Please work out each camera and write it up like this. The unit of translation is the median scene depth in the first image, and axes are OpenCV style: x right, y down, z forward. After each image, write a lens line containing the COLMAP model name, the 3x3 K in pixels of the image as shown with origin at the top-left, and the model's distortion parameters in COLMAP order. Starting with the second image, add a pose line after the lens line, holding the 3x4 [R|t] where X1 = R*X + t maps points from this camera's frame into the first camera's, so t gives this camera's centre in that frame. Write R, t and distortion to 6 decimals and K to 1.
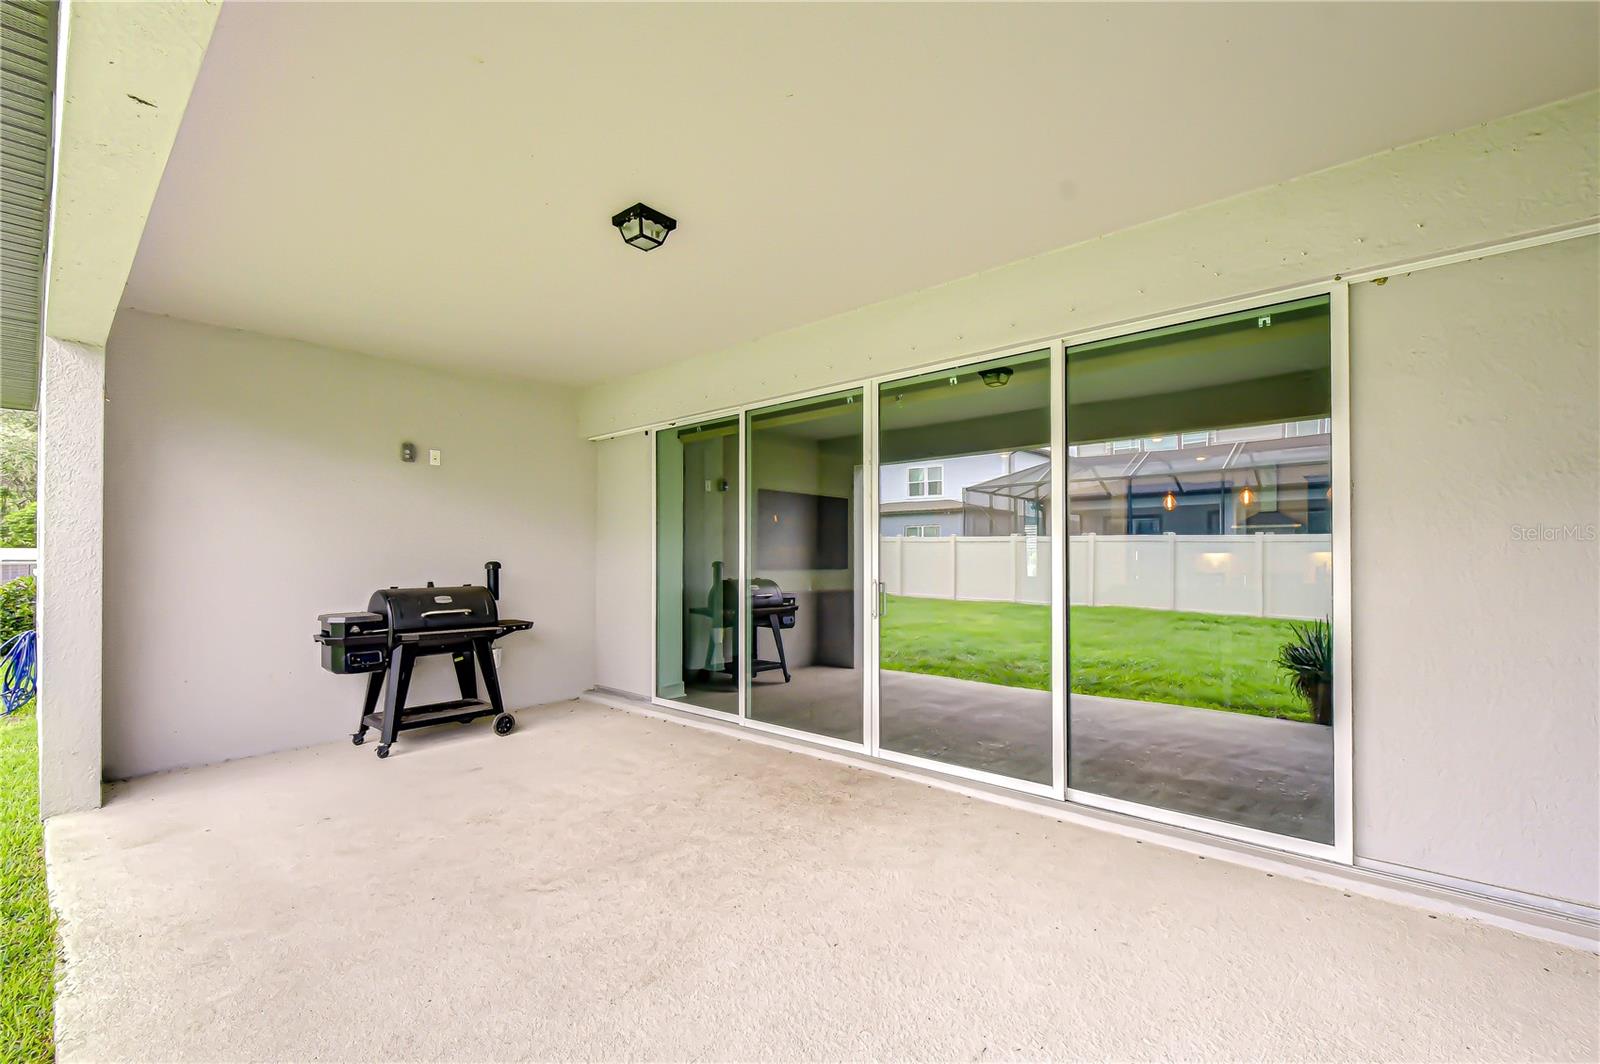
lens RADIAL K [[693.5, 0, 802.3], [0, 693.5, 526.6], [0, 0, 1]] dist [-0.009780, -0.000193]
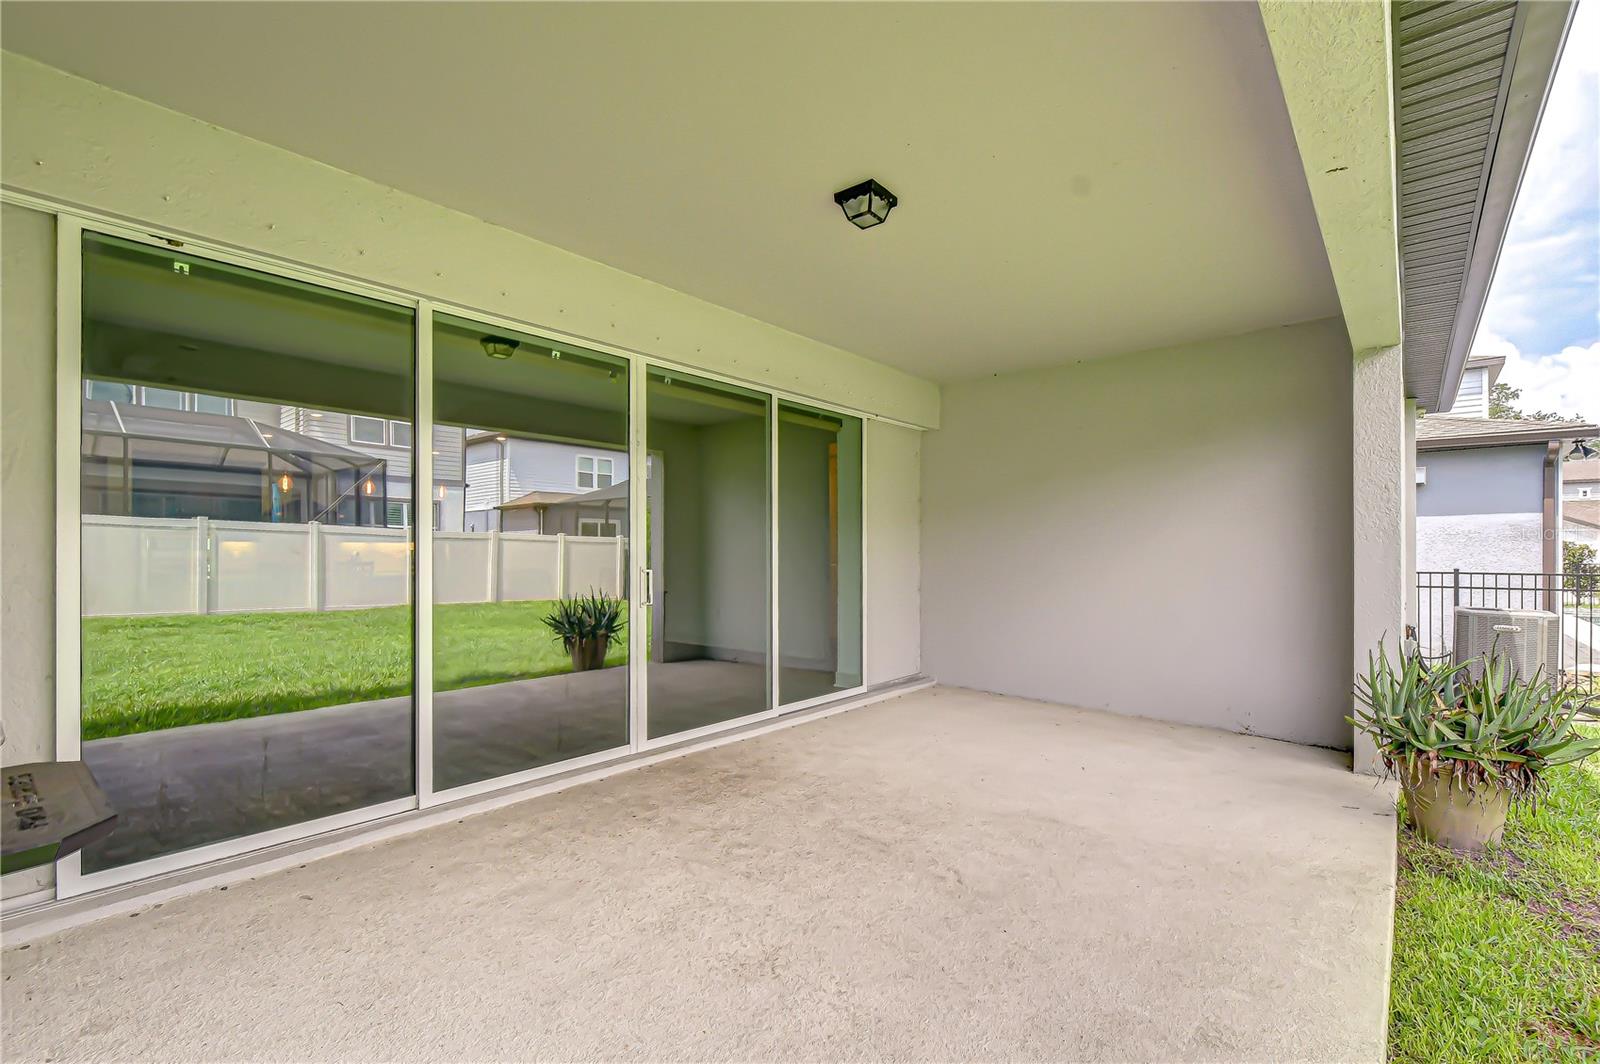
lens RADIAL K [[728.9, 0, 800.4], [0, 728.9, 570.4], [0, 0, 1]] dist [0.000824, -0.000310]
pose [[-0.026171, -0.029941, 0.999209, -1.015495], [-0.043360, 0.998645, 0.028789, 0.047521], [-0.998717, -0.042572, -0.027433, 0.920693]]
